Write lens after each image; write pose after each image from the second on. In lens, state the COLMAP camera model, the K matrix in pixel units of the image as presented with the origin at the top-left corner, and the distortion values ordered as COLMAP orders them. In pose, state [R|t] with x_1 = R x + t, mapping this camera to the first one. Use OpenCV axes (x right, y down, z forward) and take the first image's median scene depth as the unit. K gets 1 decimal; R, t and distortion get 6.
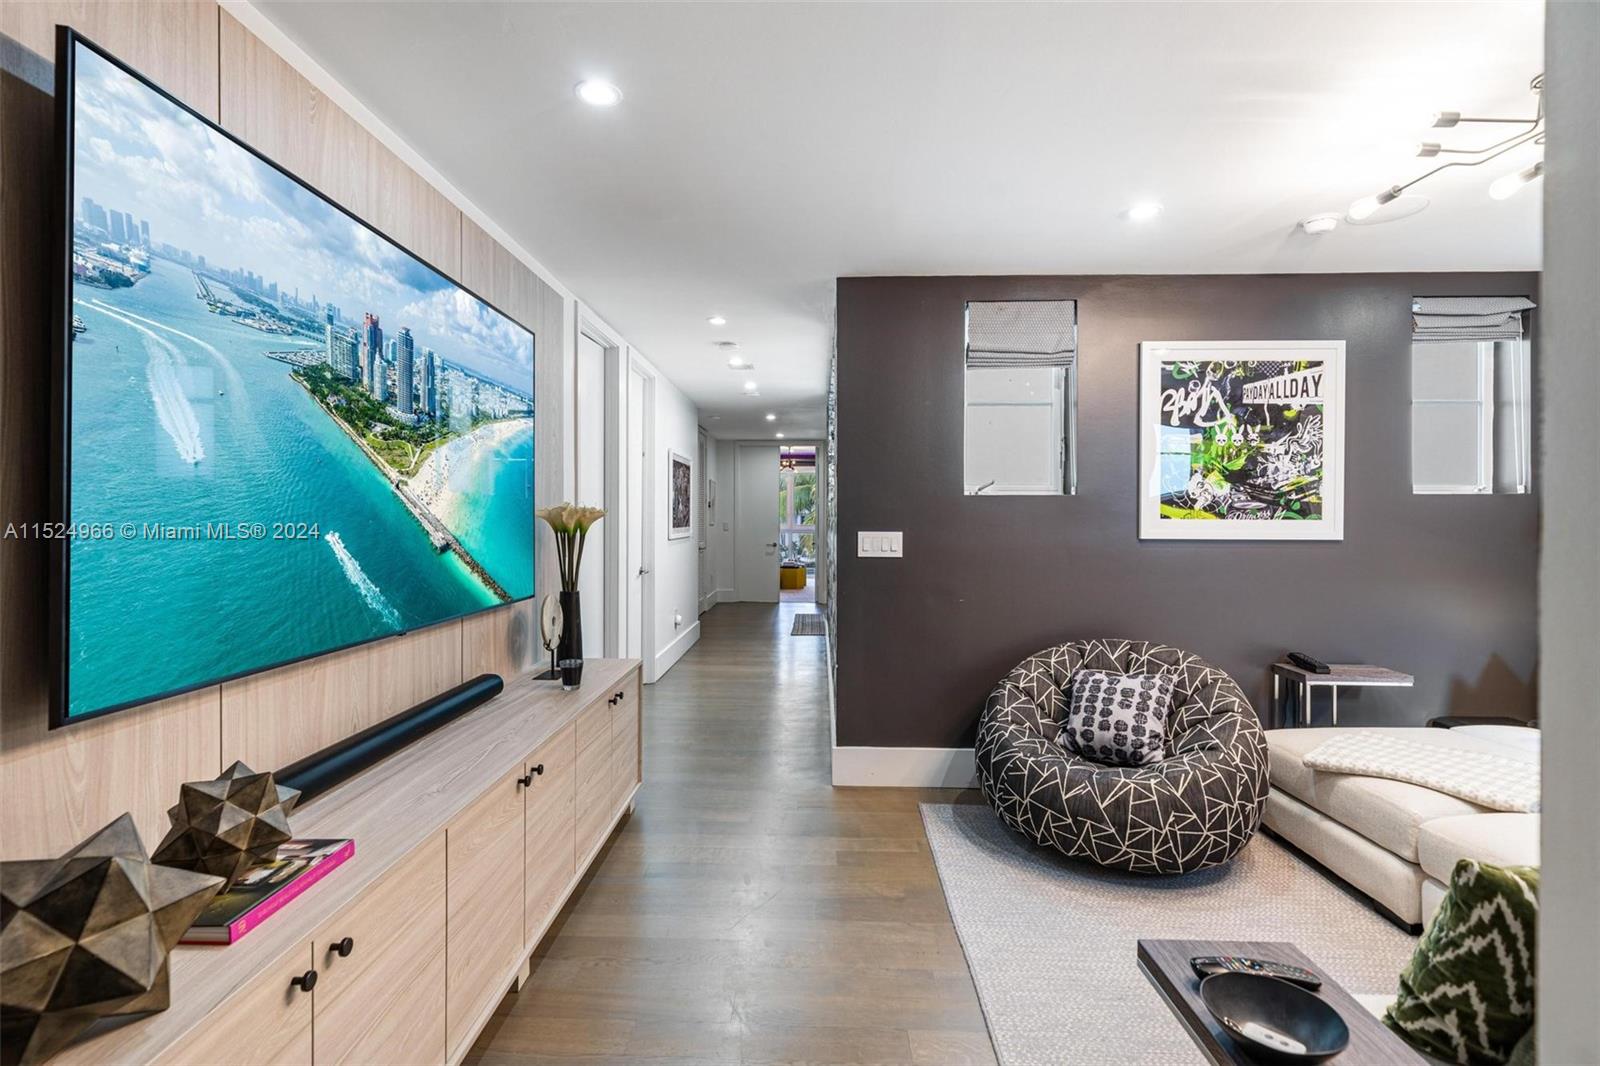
lens RADIAL K [[771.3, 0, 785.3], [0, 771.3, 508.2], [0, 0, 1]] dist [-0.000540, 0.000980]
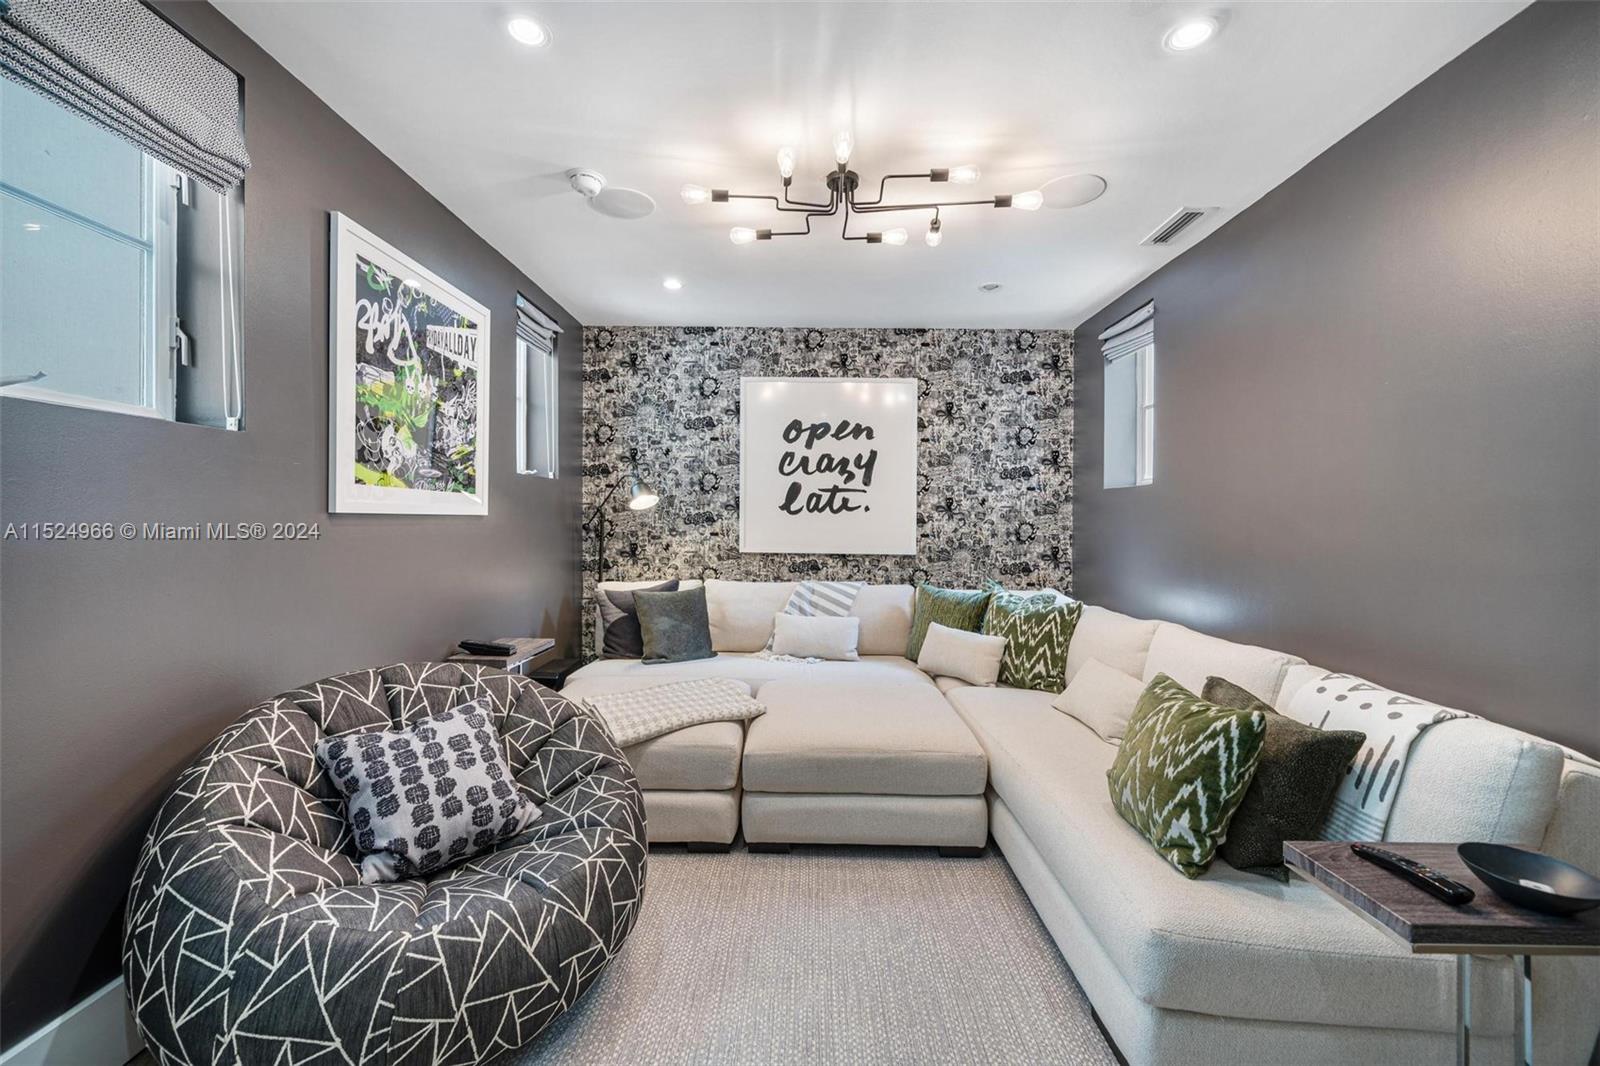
lens RADIAL K [[638.3, 0, 796.9], [0, 638.3, 521.3], [0, 0, 1]] dist [-0.001714, 0.000413]
pose [[-0.029772, -0.006762, 0.999534, -0.091573], [-0.019193, 0.999797, 0.006192, 0.036179], [-0.999372, -0.018999, -0.029895, 0.630649]]
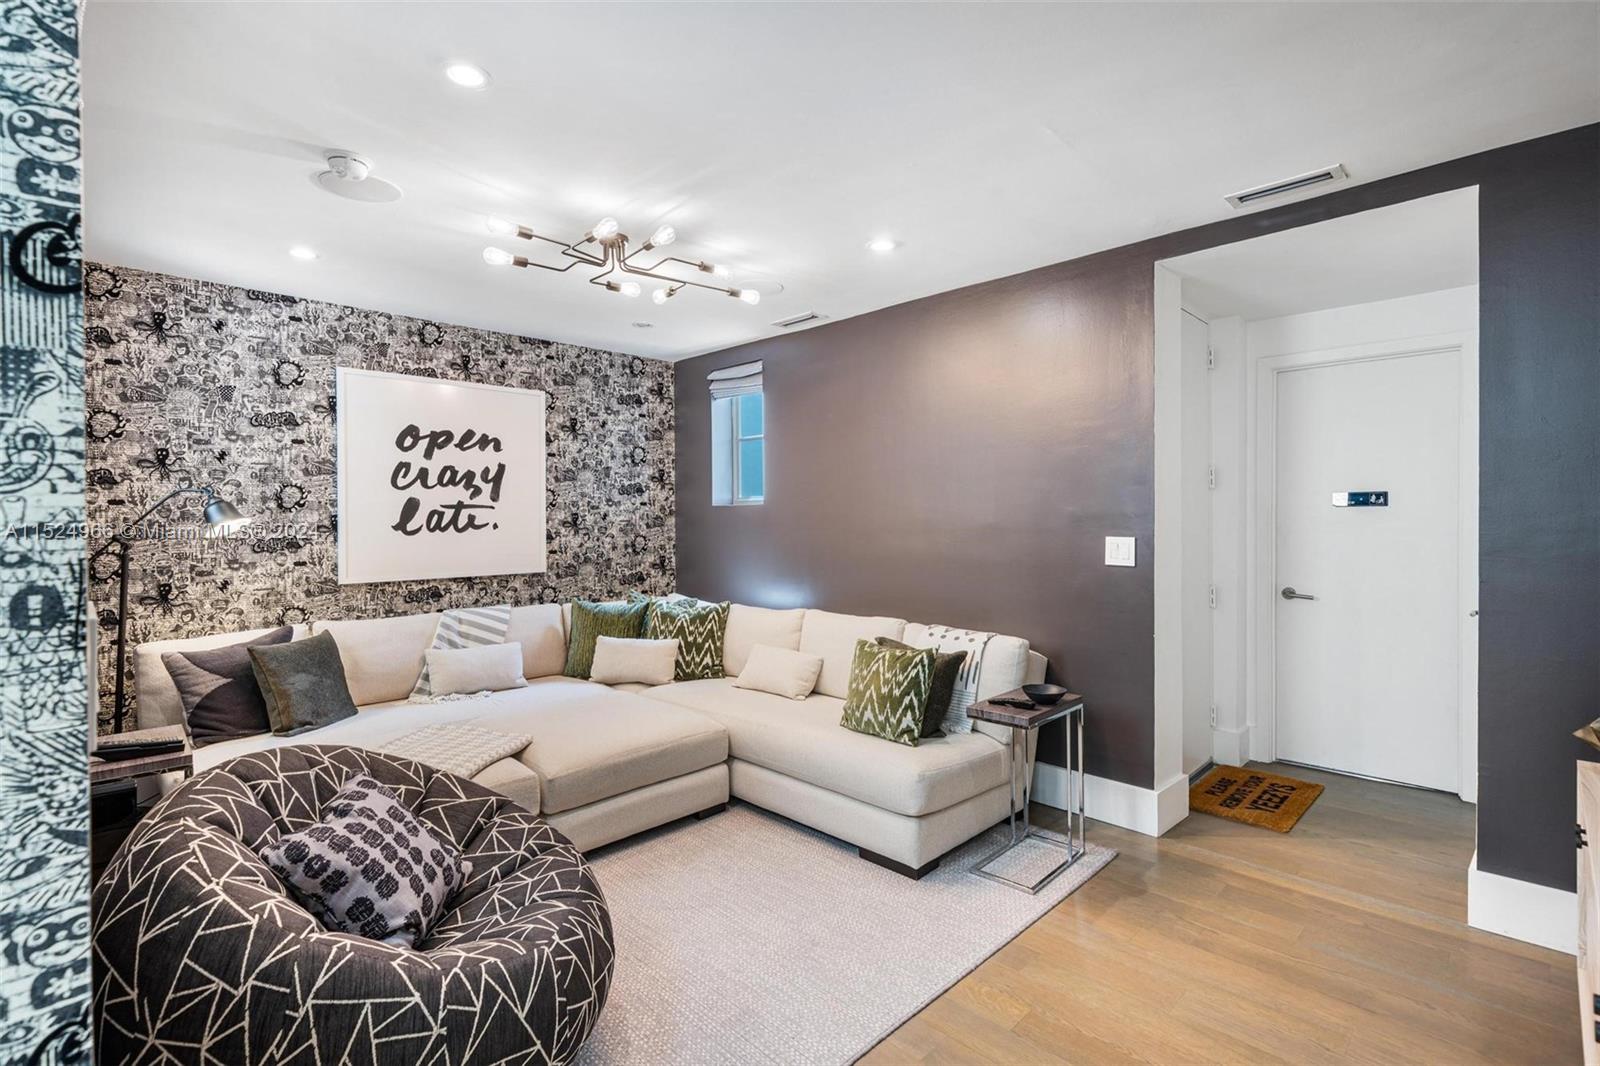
lens RADIAL K [[771.3, 0, 780.4], [0, 771.3, 520.2], [0, 0, 1]] dist [-0.000540, 0.000980]
pose [[-0.738838, -0.003281, 0.673875, -0.161618], [-0.000291, 0.999990, 0.004550, 0.004462], [-0.673883, 0.003166, -0.738831, 1.069791]]
